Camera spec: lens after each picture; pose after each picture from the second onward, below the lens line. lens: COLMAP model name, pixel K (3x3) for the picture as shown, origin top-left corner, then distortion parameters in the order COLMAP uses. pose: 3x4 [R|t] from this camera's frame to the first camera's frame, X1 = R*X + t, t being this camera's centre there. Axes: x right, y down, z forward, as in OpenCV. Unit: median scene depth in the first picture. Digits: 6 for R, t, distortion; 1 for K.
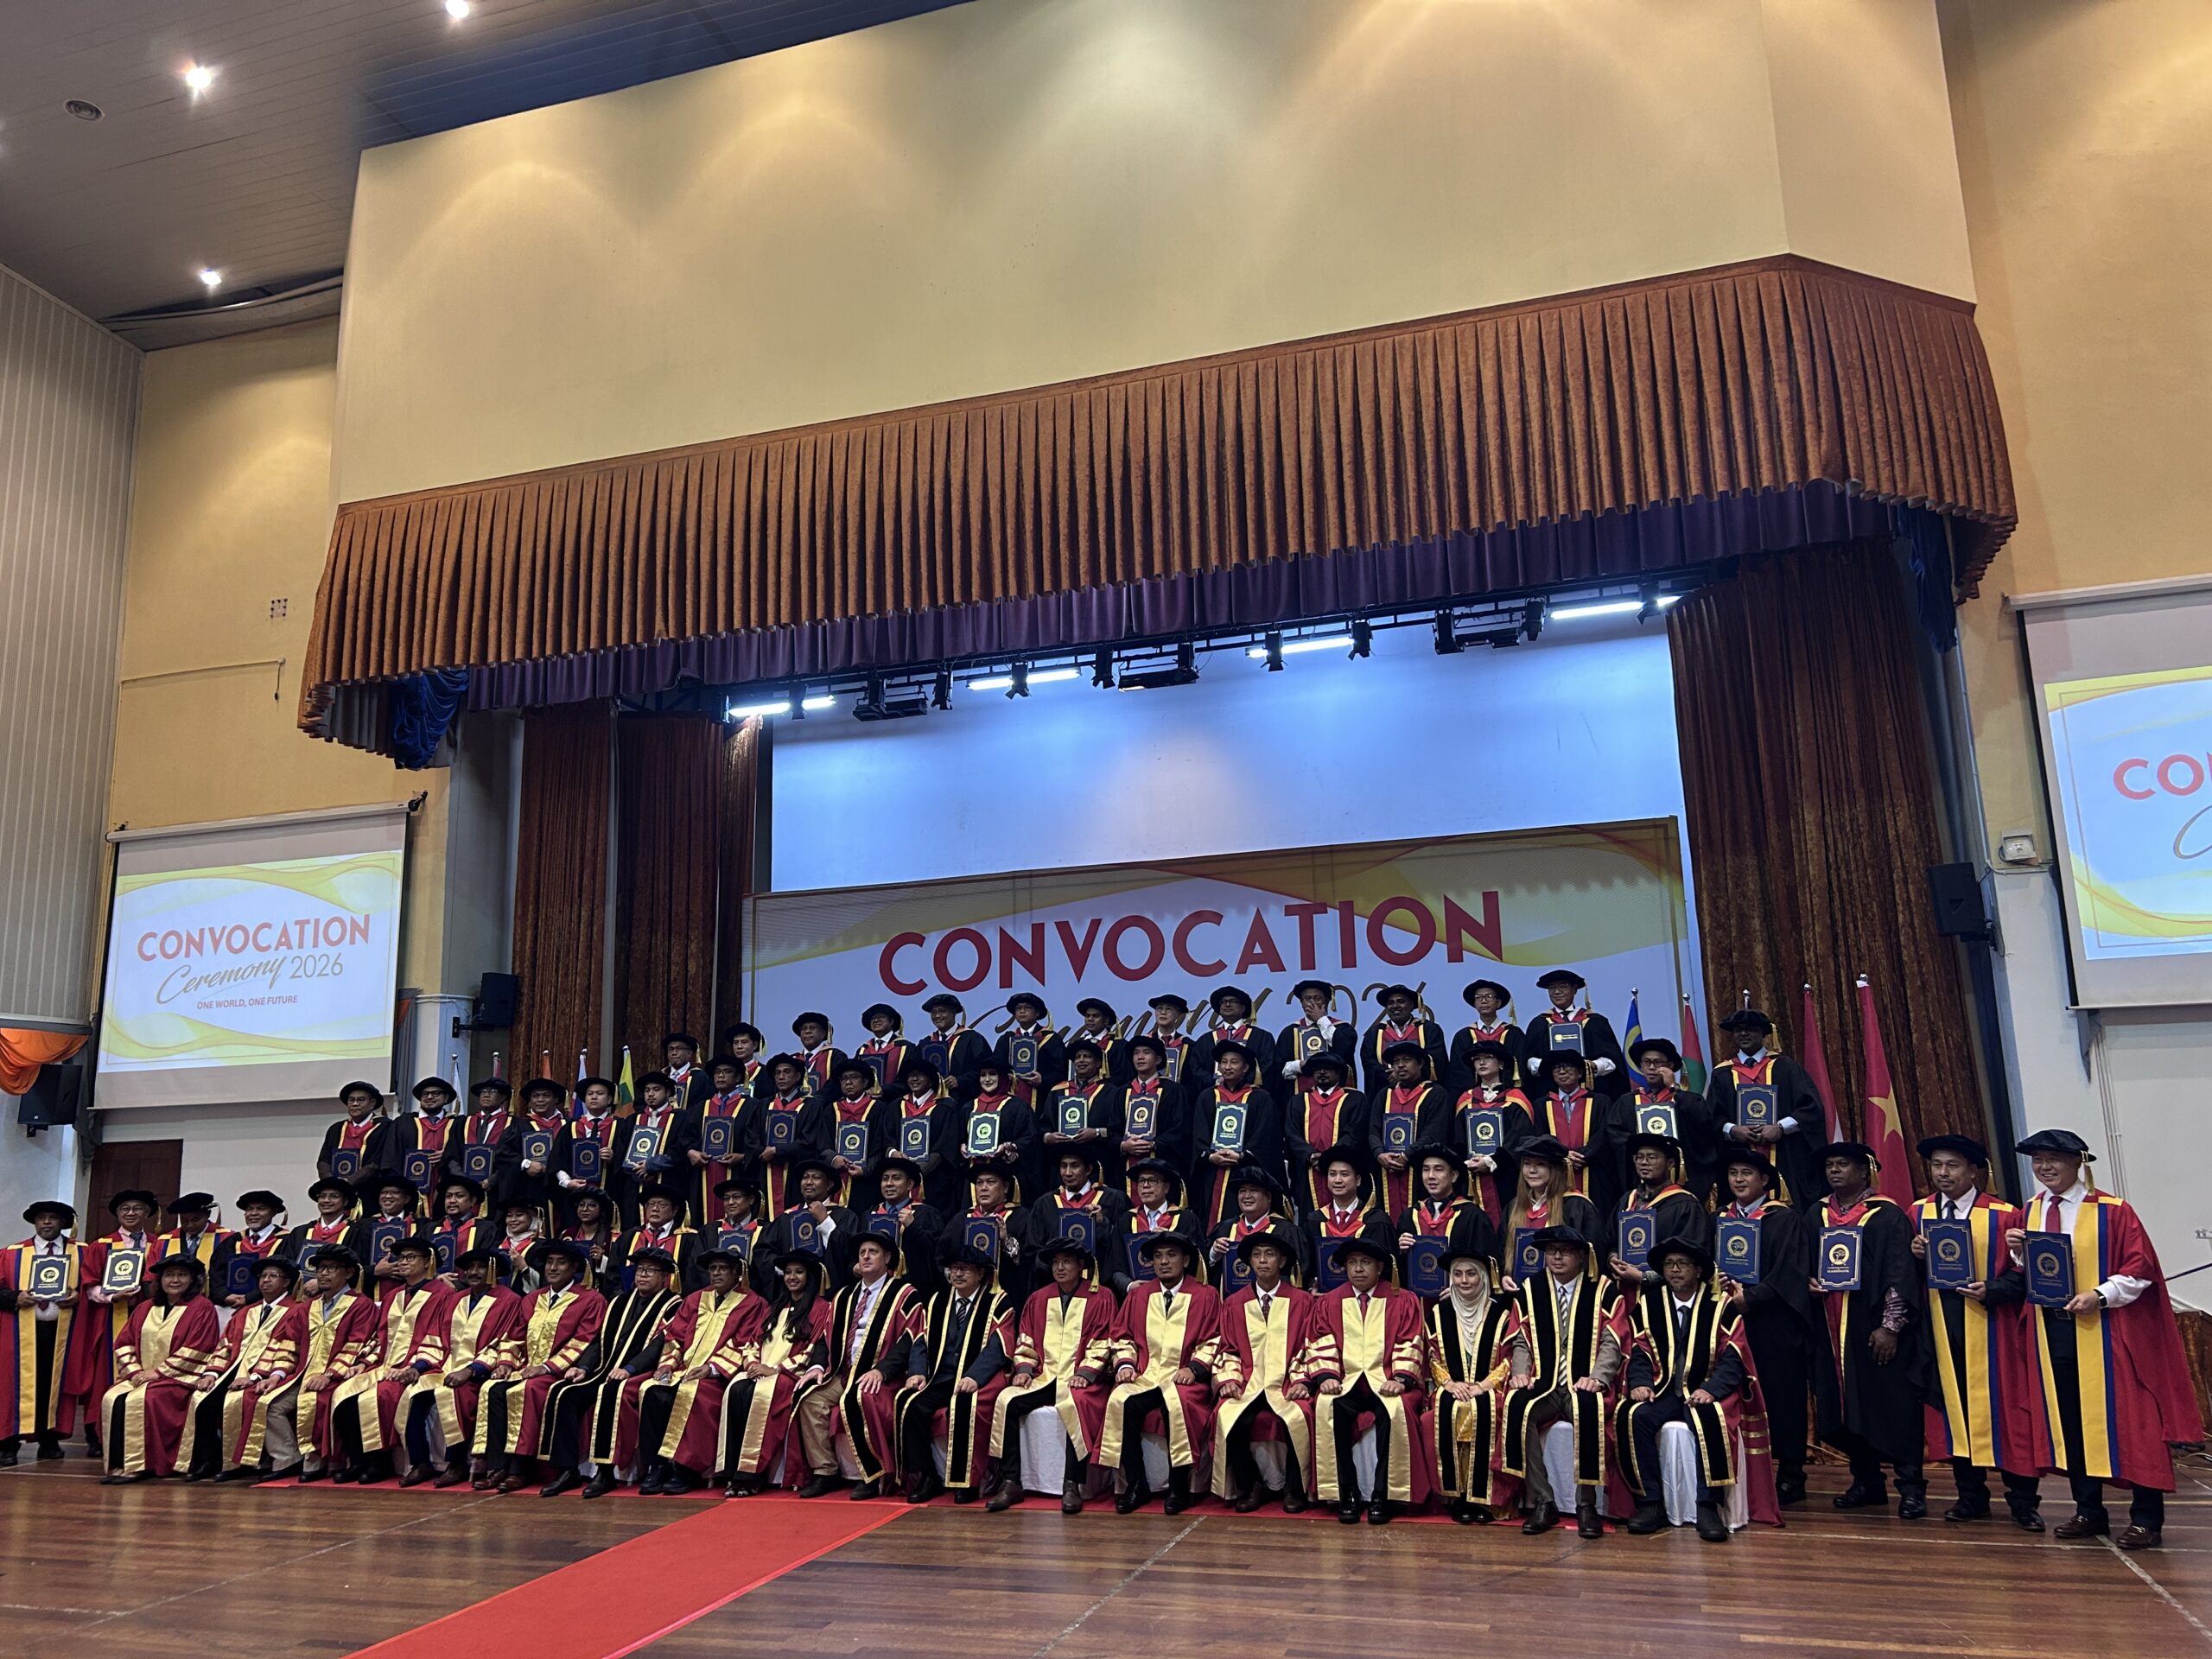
lens RADIAL K [[1655.7, 0, 1114.9], [0, 1655.7, 838.2], [0, 0, 1]] dist [0.064135, -0.091171]
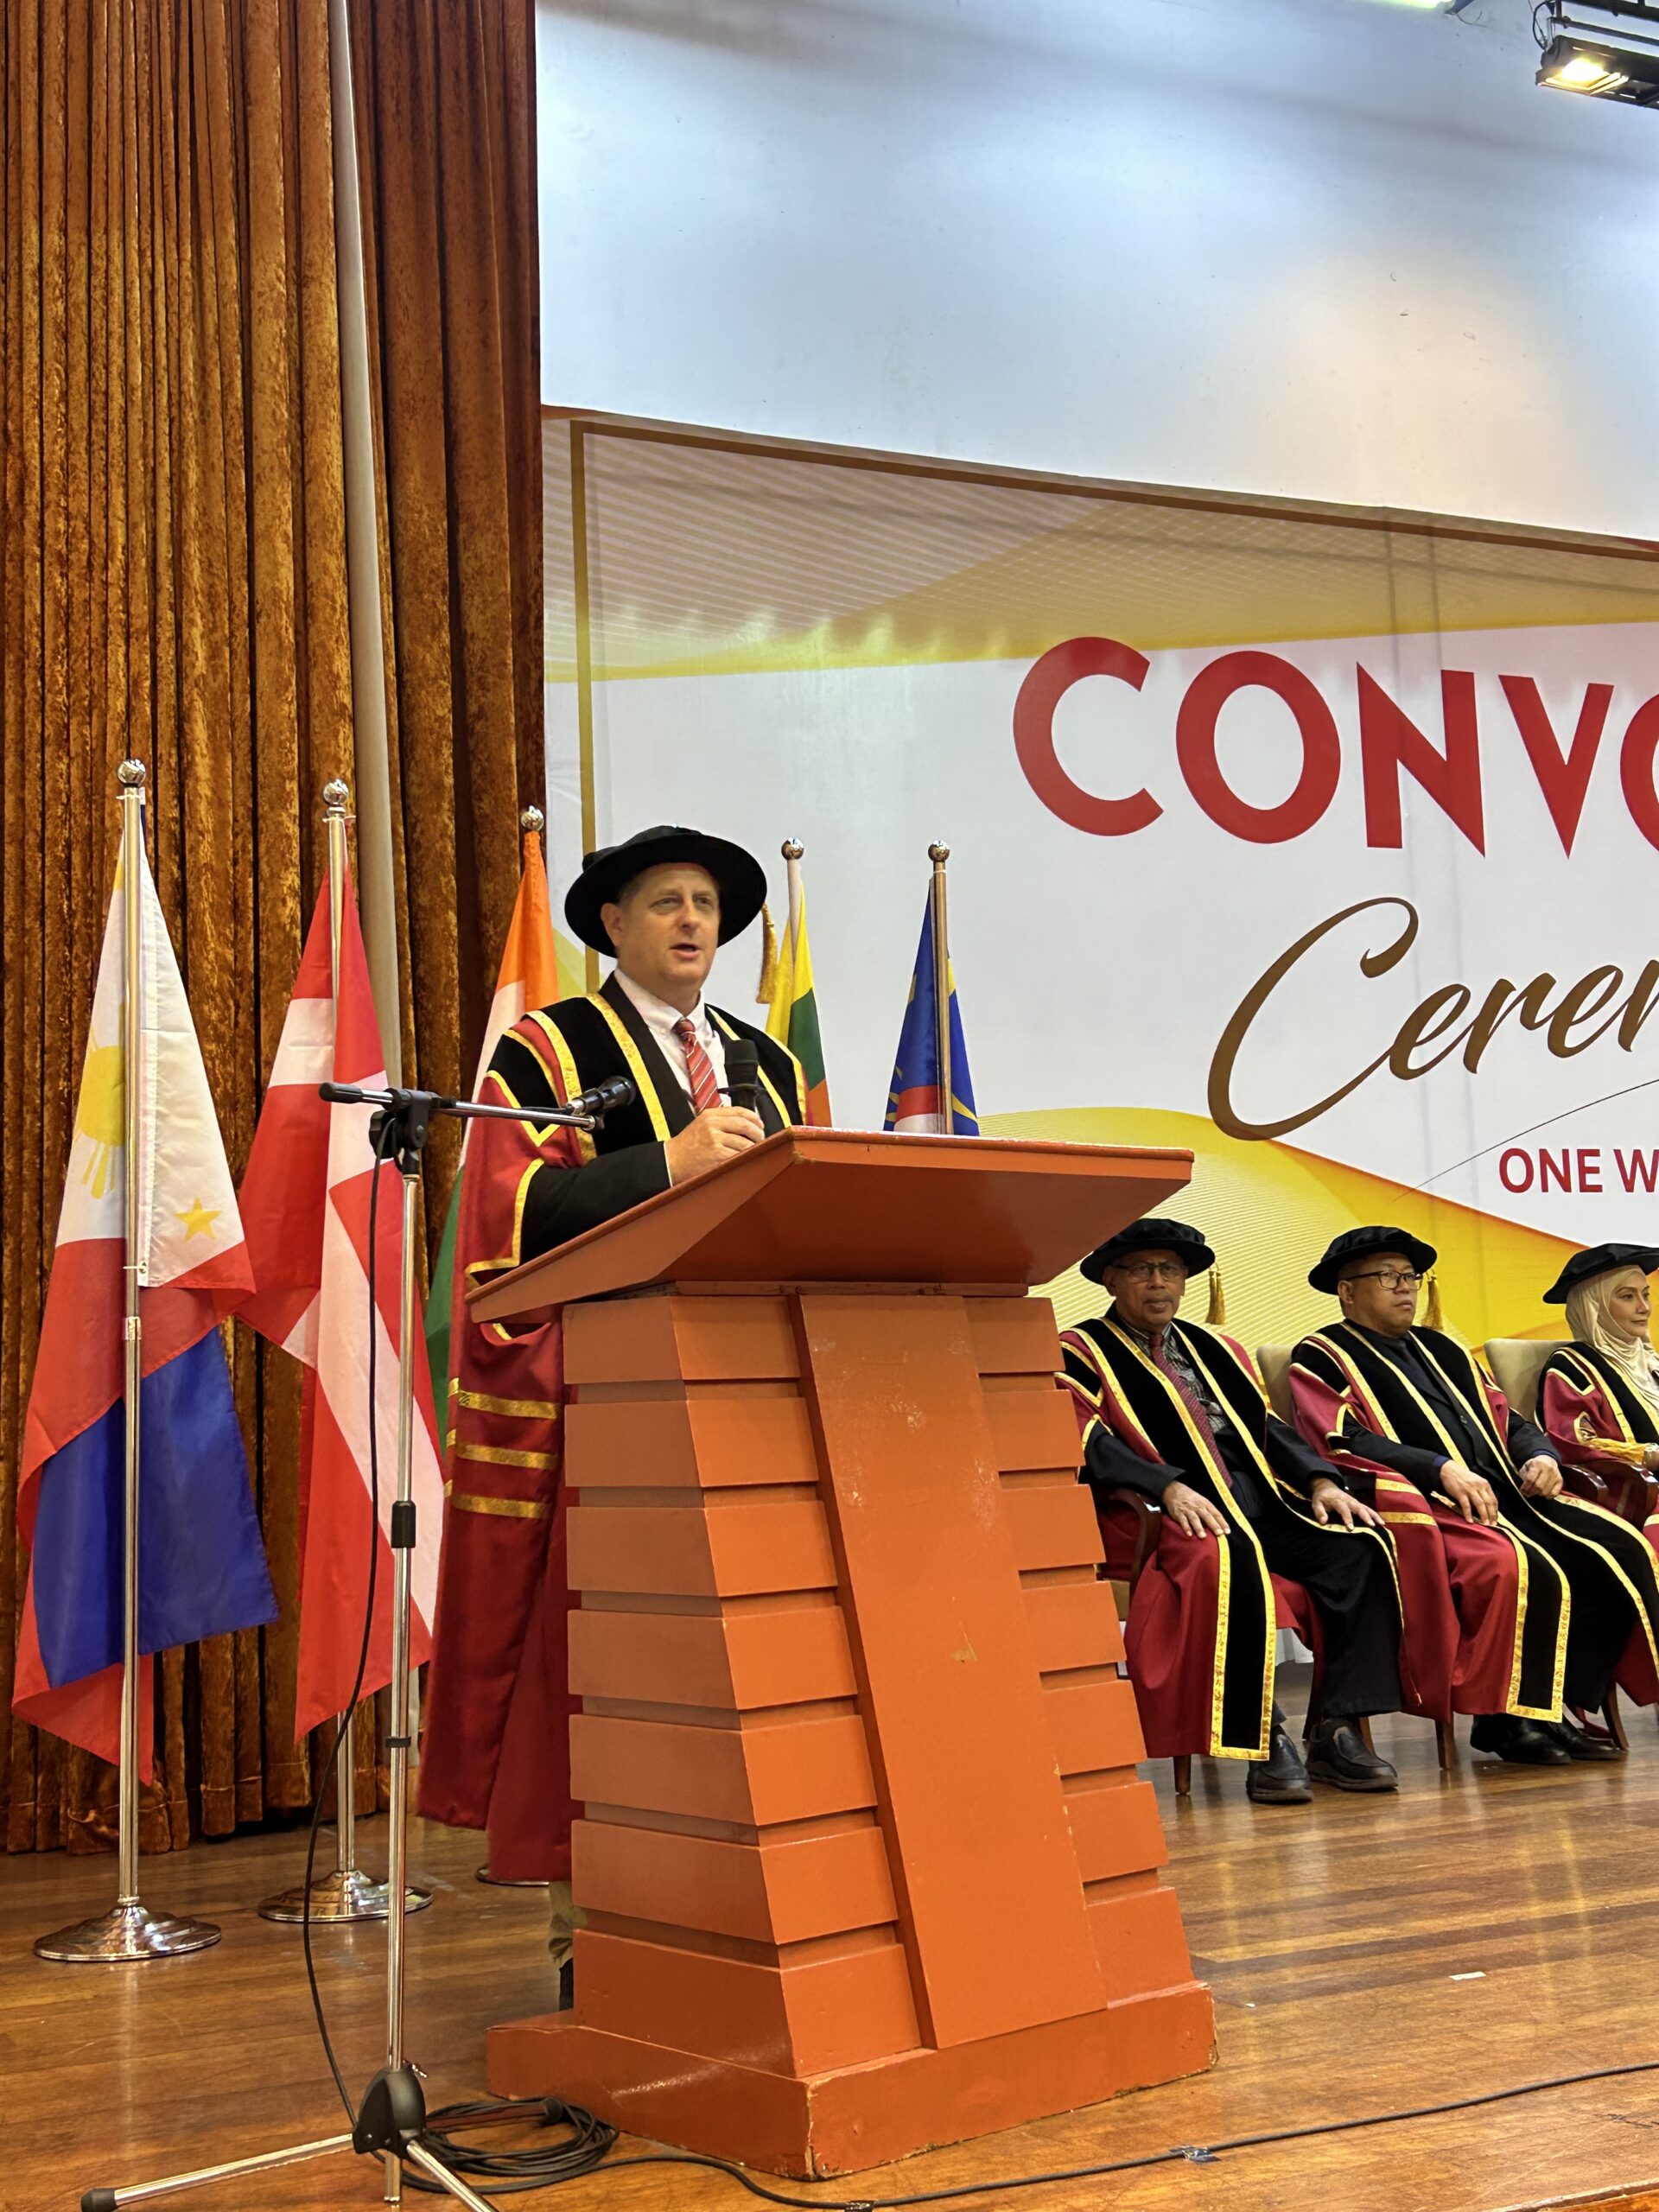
lens RADIAL K [[2740.4, 0, 785.1], [0, 2740.4, 1128.8], [0, 0, 1]] dist [0.076703, 0.000000]
pose [[0.736352, 0.065843, 0.673387, -0.556611], [-0.112494, 0.993315, 0.025887, 0.154830], [-0.667181, -0.094814, 0.738837, 0.697880]]
